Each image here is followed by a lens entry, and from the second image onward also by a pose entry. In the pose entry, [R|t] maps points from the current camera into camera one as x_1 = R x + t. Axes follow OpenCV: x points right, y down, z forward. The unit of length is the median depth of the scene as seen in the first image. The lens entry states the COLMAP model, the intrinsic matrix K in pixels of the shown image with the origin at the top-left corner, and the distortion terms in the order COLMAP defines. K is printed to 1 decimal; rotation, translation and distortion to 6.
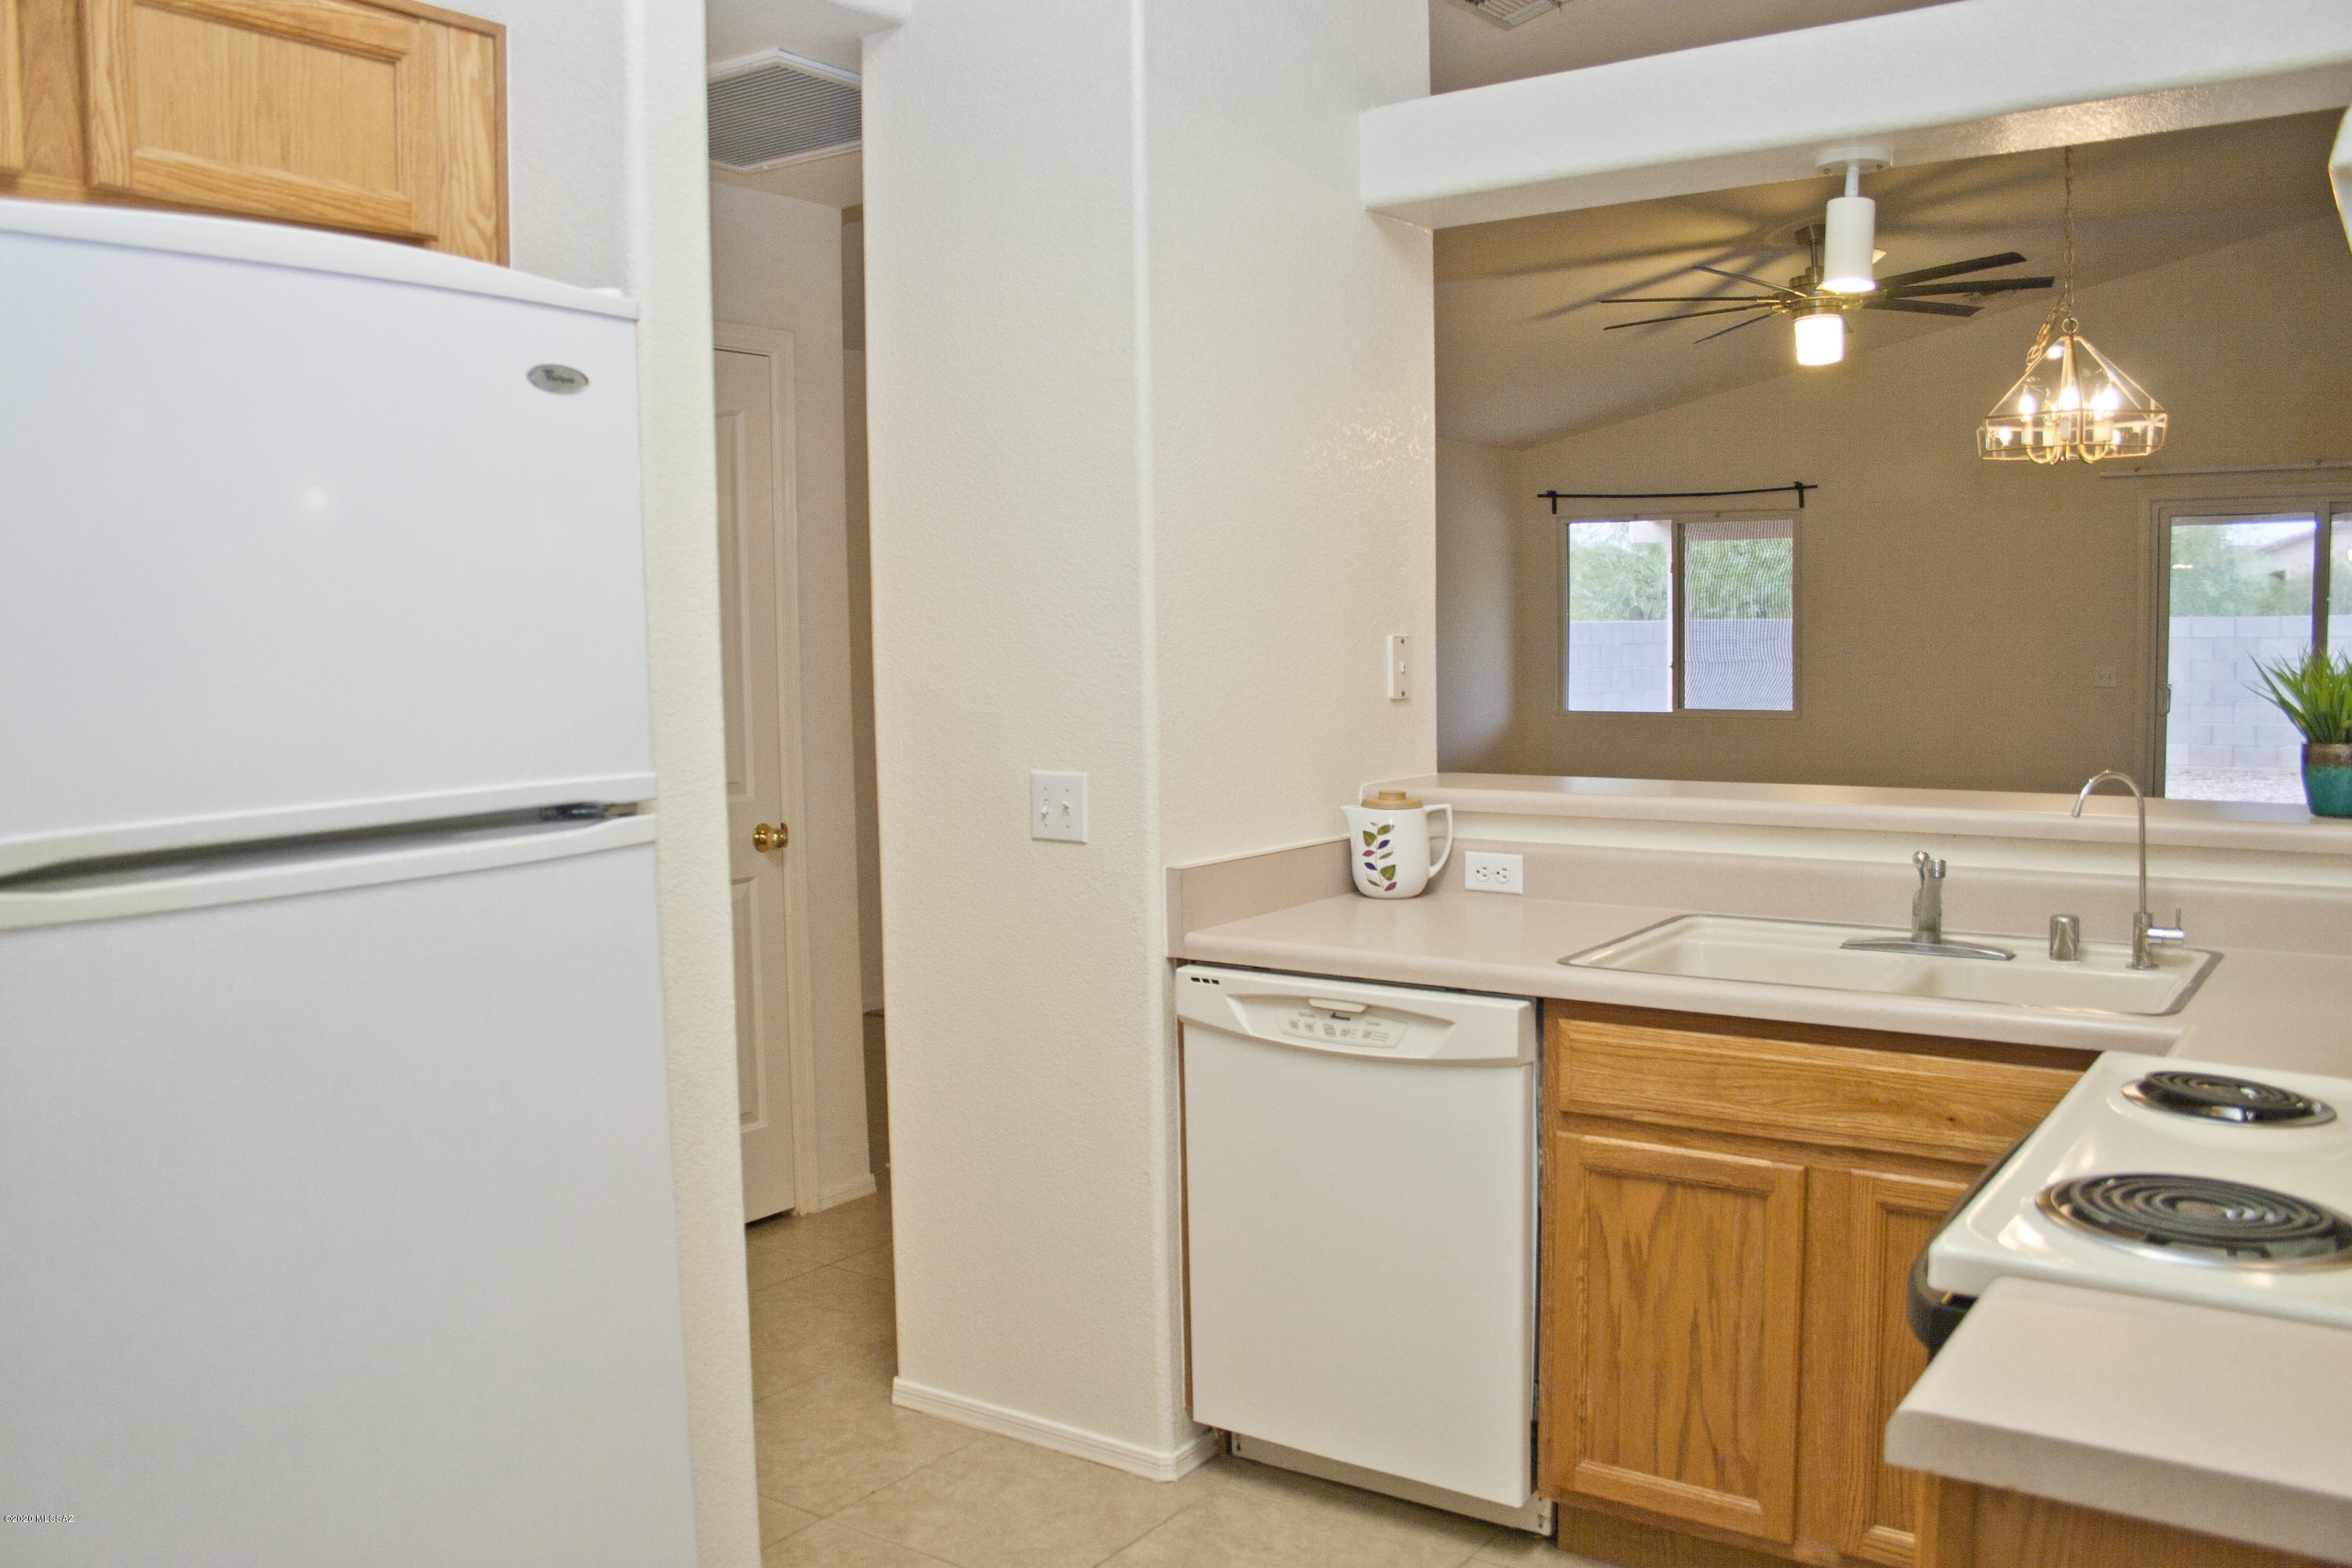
lens RADIAL K [[1969.0, 0, 1249.3], [0, 1969.0, 807.8], [0, 0, 1]] dist [-0.136434, 0.102681]
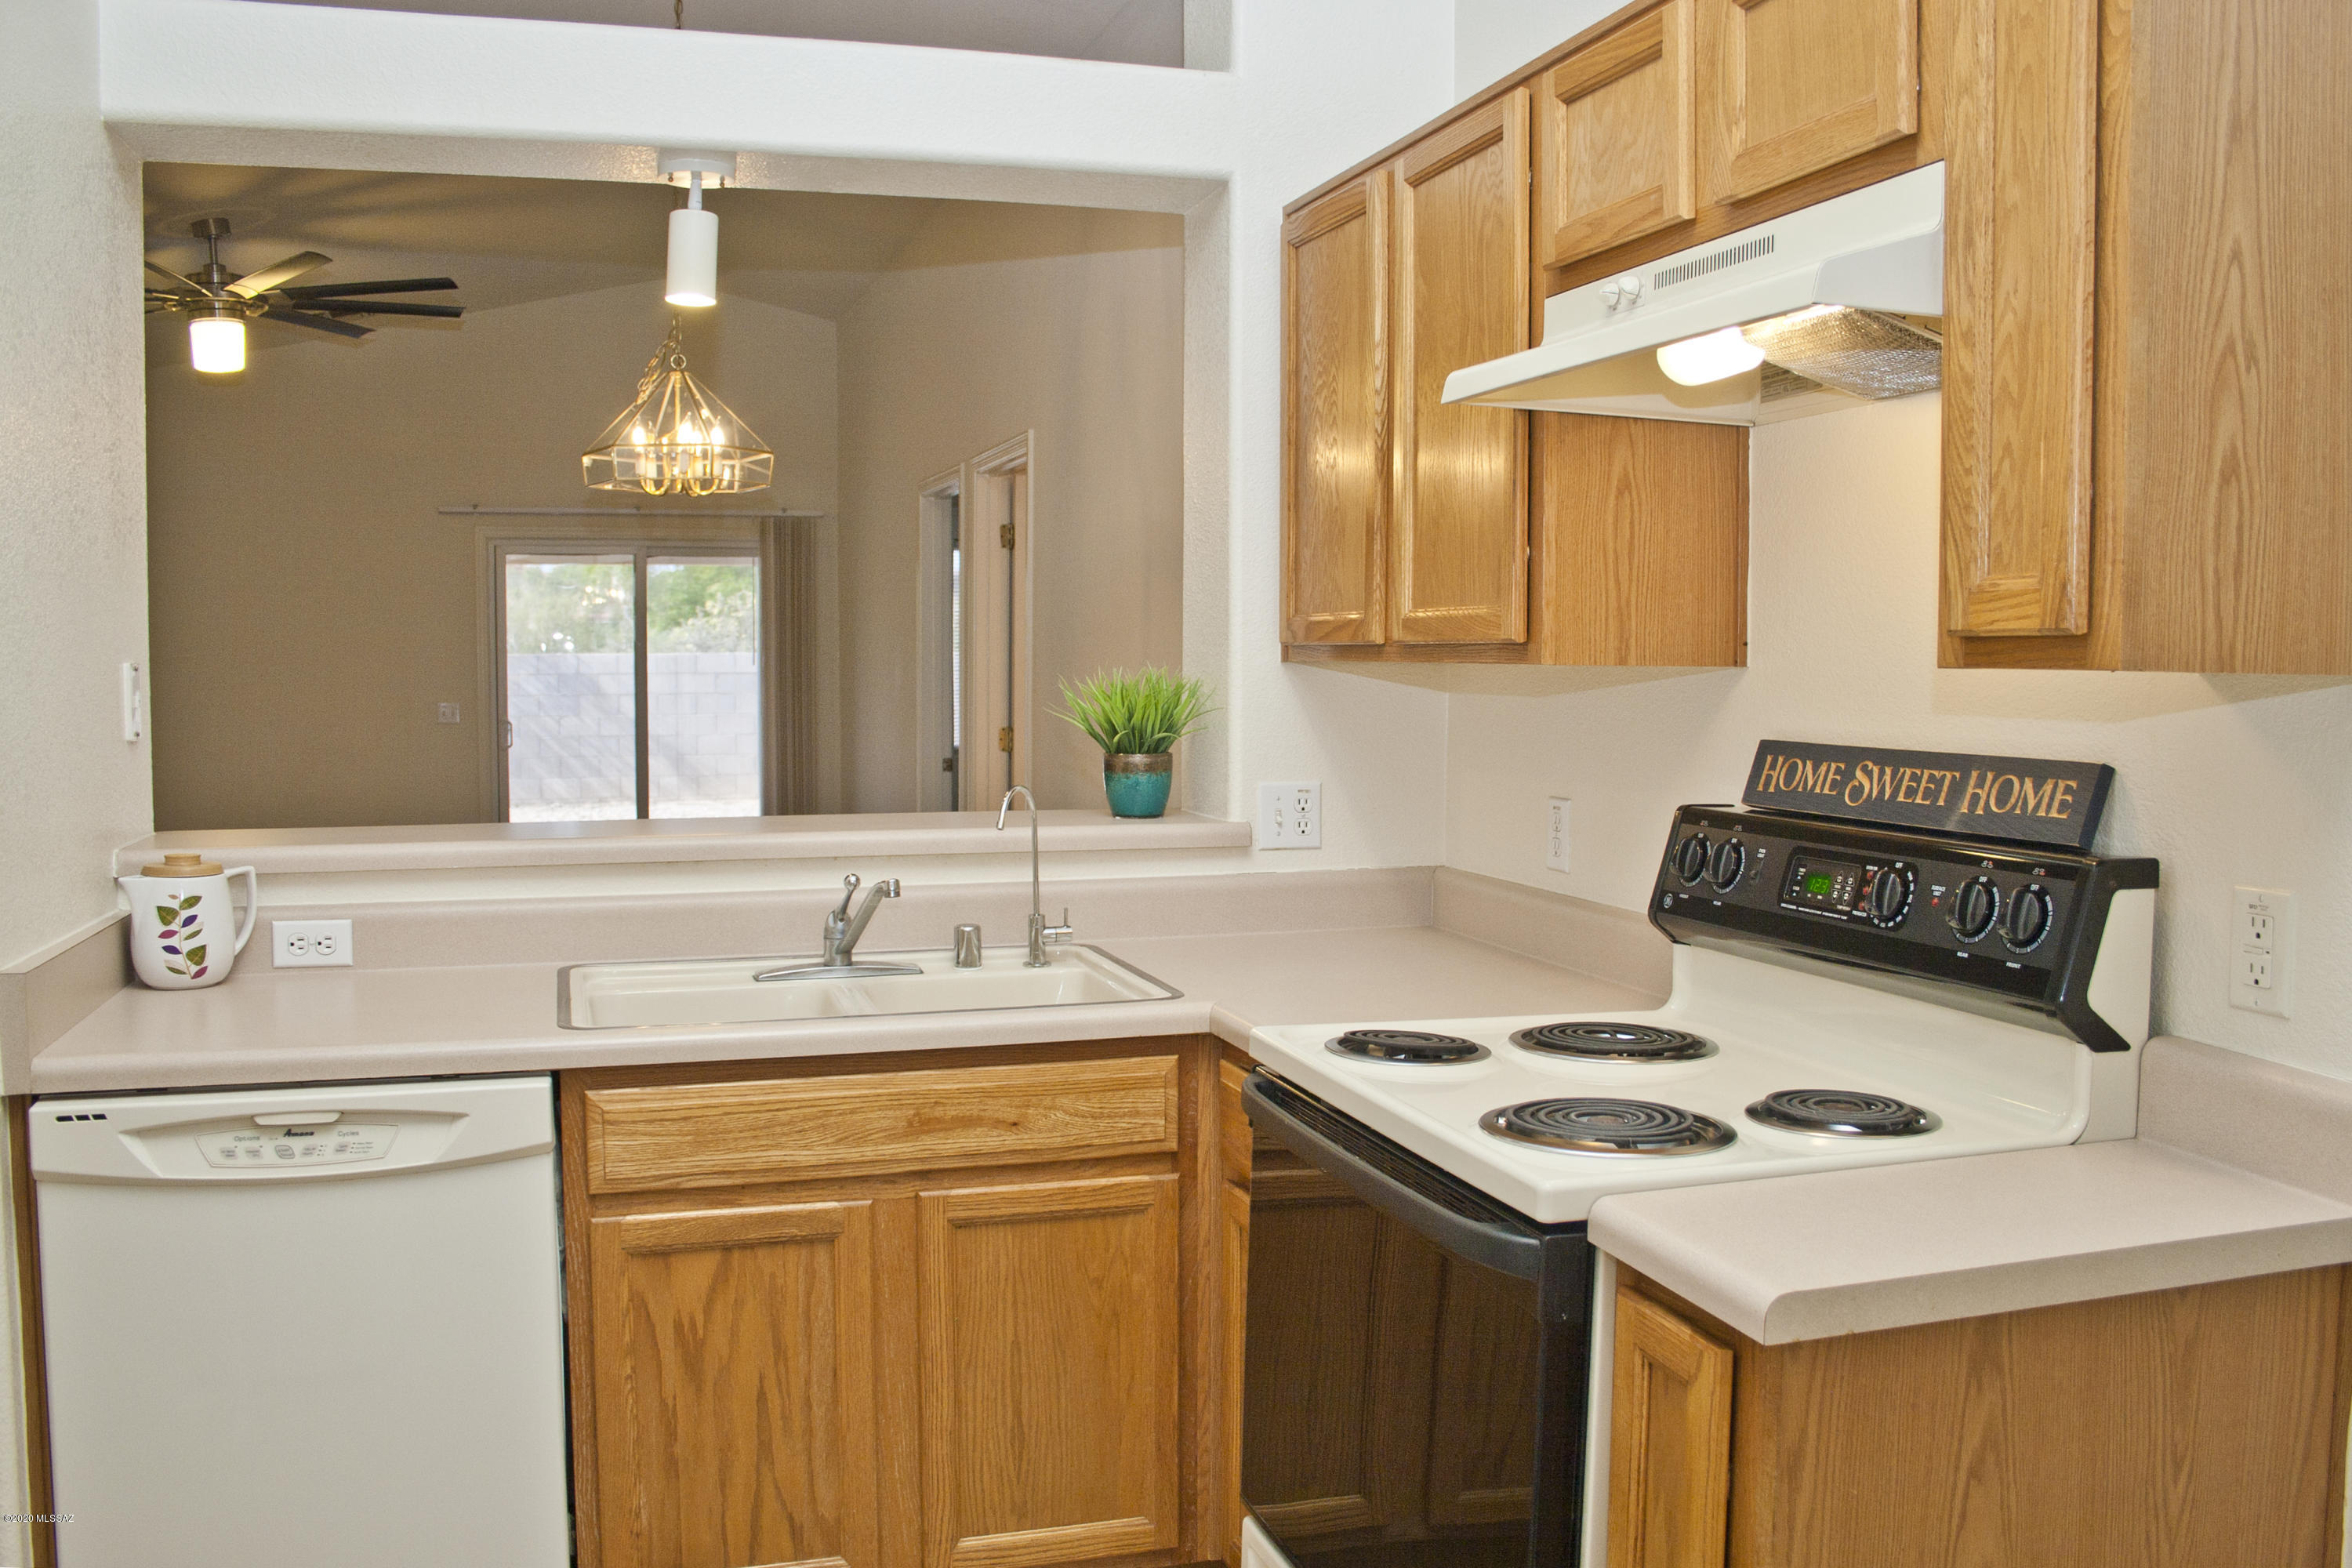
lens RADIAL K [[1969.0, 0, 1264.8], [0, 1969.0, 791.6], [0, 0, 1]] dist [-0.136434, 0.102681]
pose [[0.617363, -0.042054, 0.785553, -0.321422], [0.064561, 0.997910, 0.002685, -0.009381], [-0.784025, 0.049059, 0.618788, 0.206642]]
